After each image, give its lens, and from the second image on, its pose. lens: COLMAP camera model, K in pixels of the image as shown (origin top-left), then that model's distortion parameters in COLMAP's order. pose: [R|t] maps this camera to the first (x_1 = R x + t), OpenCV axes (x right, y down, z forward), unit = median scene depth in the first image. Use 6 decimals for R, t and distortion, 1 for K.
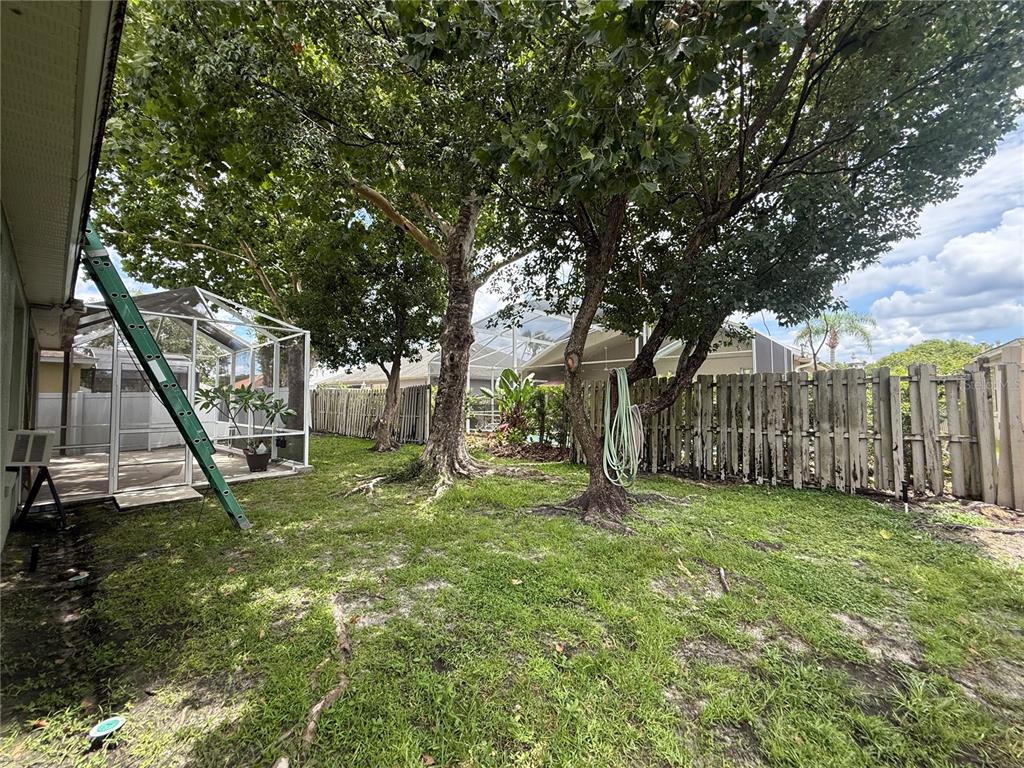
lens RADIAL K [[408.2, 0, 509.8], [0, 408.2, 385.2], [0, 0, 1]] dist [0.003359, -0.000518]
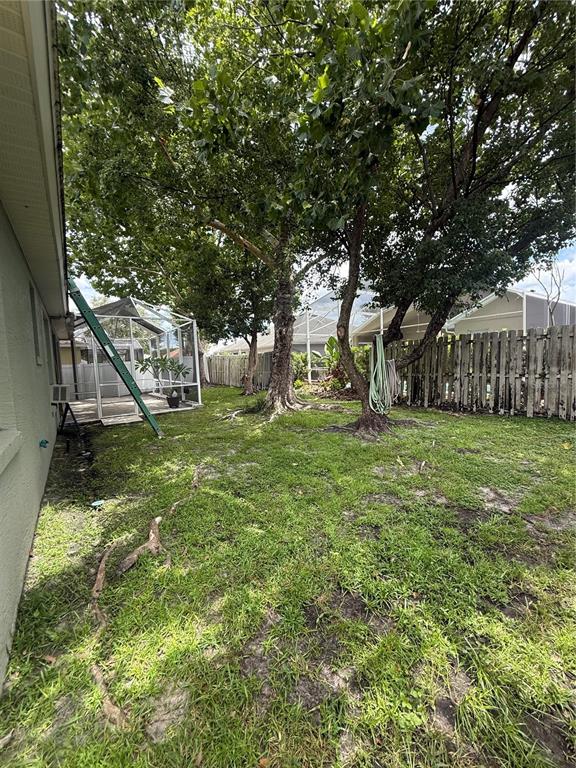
lens RADIAL K [[306.2, 0, 287.9], [0, 306.2, 384.9], [0, 0, 1]] dist [0.003359, -0.000518]
pose [[0.974362, -0.019783, -0.224114, 0.145284], [0.046332, 0.992419, 0.113829, -0.001814], [0.220164, -0.121294, 0.967892, -0.114370]]
